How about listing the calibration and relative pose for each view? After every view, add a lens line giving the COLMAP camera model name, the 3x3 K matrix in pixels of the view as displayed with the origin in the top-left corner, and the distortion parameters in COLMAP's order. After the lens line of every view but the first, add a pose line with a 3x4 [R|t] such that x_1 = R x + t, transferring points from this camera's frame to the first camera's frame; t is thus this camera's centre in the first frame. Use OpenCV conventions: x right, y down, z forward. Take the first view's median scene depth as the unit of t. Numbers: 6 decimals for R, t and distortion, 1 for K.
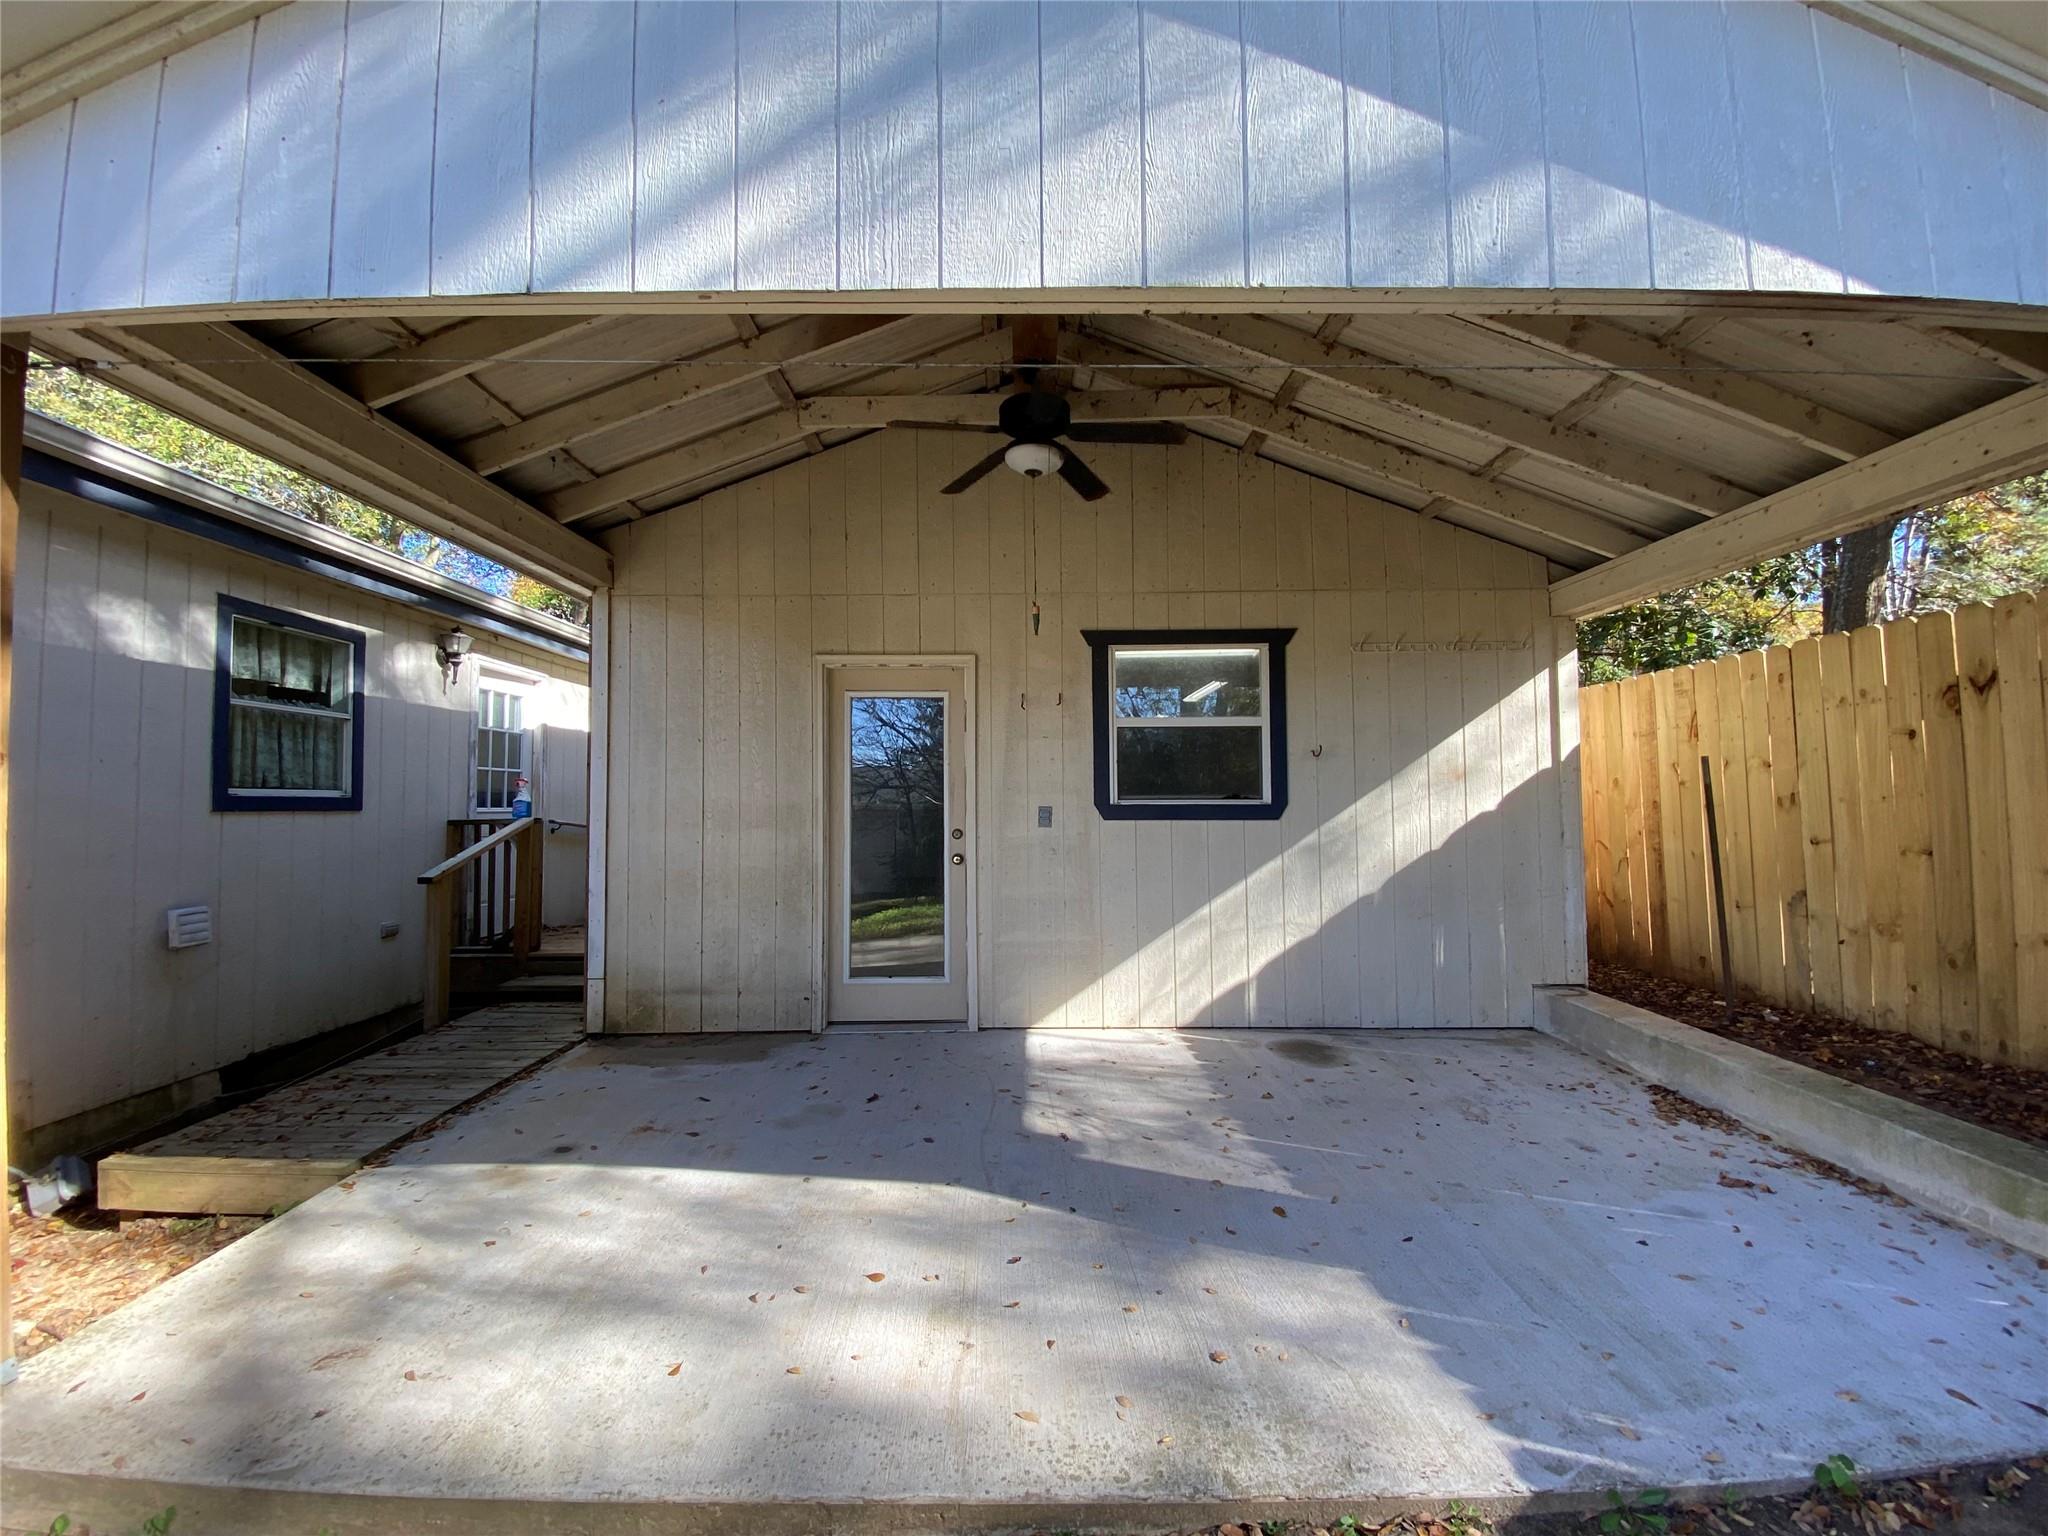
lens RADIAL K [[840.8, 0, 1024.0], [0, 840.8, 768.0], [0, 0, 1]] dist [0.021540, -0.020410]
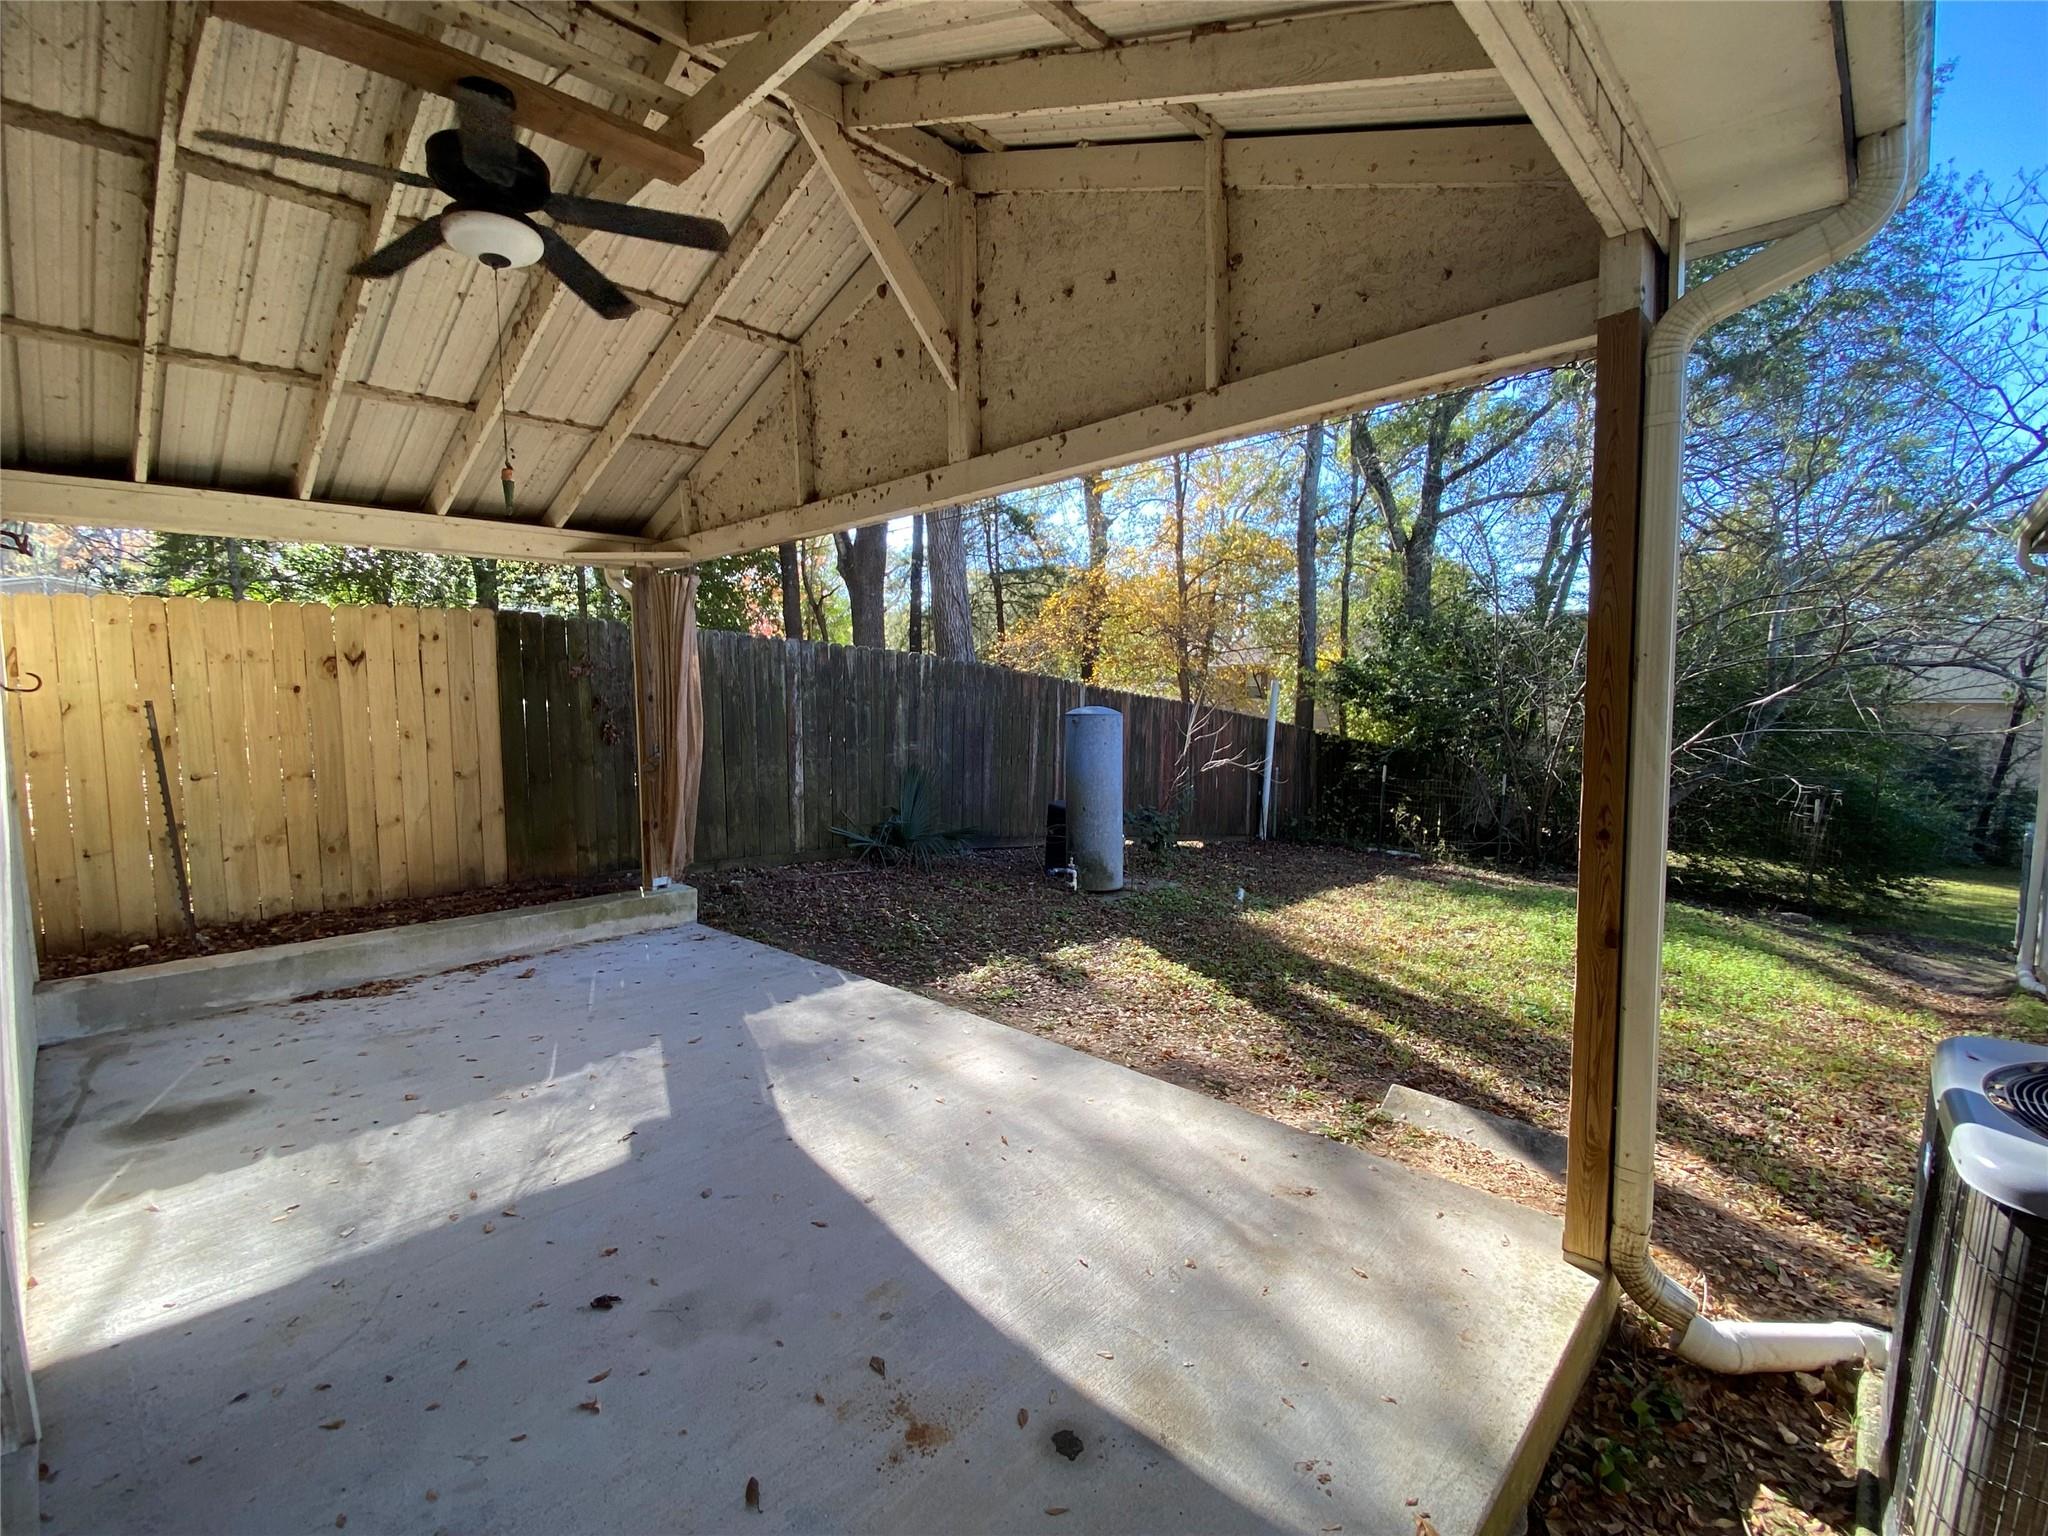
lens RADIAL K [[896.4, 0, 1024.0], [0, 896.4, 768.0], [0, 0, 1]] dist [0.019445, -0.021283]
pose [[-0.727336, -0.039343, 0.685153, -0.843270], [-0.003784, 0.998570, 0.053323, 0.004839], [-0.686271, 0.036191, -0.726445, 1.333800]]
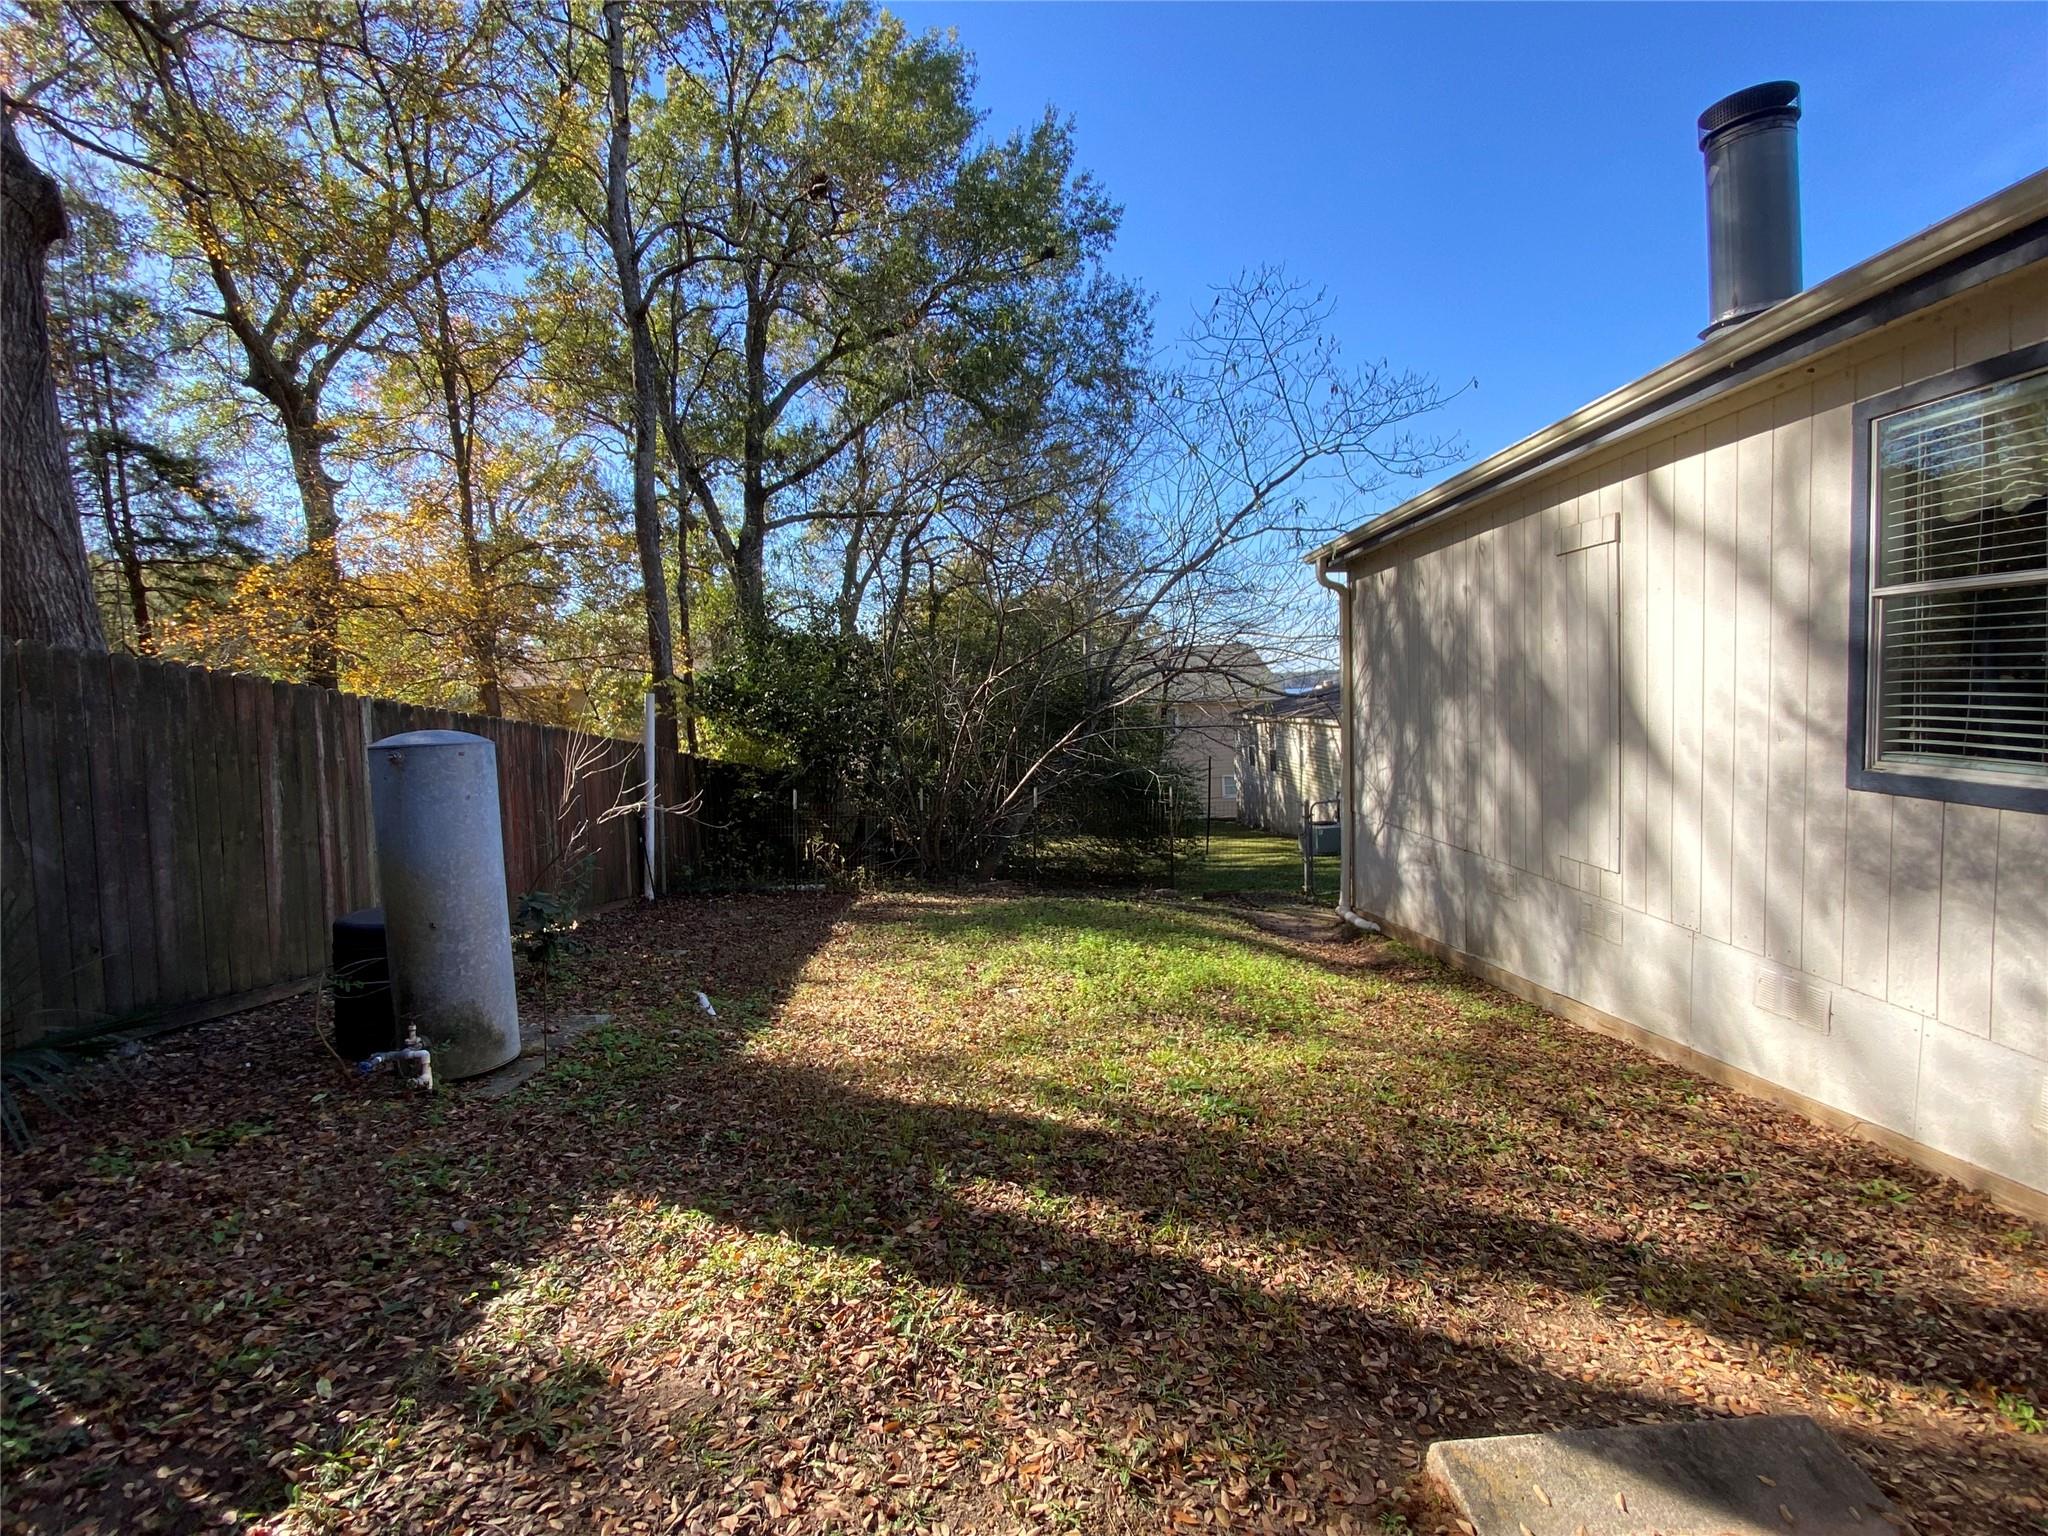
lens RADIAL K [[896.4, 0, 1024.0], [0, 896.4, 768.0], [0, 0, 1]] dist [0.019445, -0.021283]
pose [[-0.998841, 0.047617, 0.007075, -0.265533], [0.047896, 0.997765, 0.046590, 0.000221], [-0.004841, 0.046875, -0.998889, 0.817373]]
